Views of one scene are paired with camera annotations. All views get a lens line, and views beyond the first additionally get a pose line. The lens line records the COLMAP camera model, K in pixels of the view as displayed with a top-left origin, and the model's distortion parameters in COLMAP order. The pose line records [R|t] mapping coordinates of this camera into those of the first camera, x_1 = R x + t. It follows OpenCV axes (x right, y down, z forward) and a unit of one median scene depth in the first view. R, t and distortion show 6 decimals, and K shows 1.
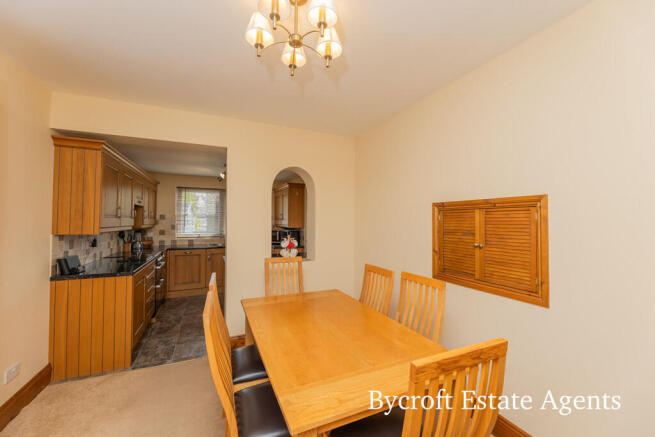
lens RADIAL K [[267.7, 0, 327.3], [0, 267.7, 214.5], [0, 0, 1]] dist [0.000549, 0.000046]
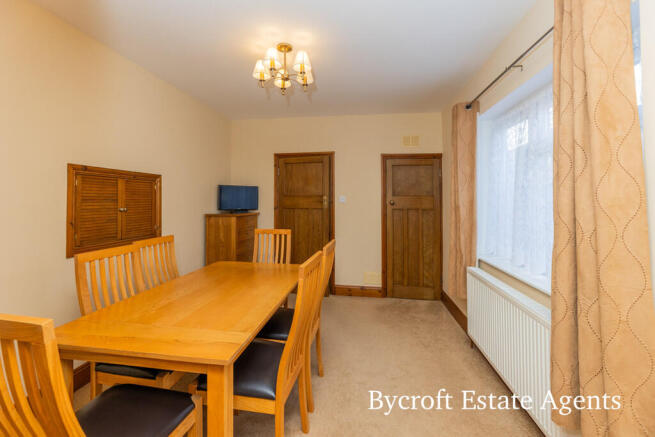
lens RADIAL K [[267.7, 0, 327.3], [0, 267.7, 214.5], [0, 0, 1]] dist [0.000549, 0.000046]
pose [[-0.851236, -0.043329, 0.522990, -0.765768], [-0.028573, 0.998934, 0.036254, 0.065265], [-0.524004, 0.015918, -0.851567, 1.454752]]
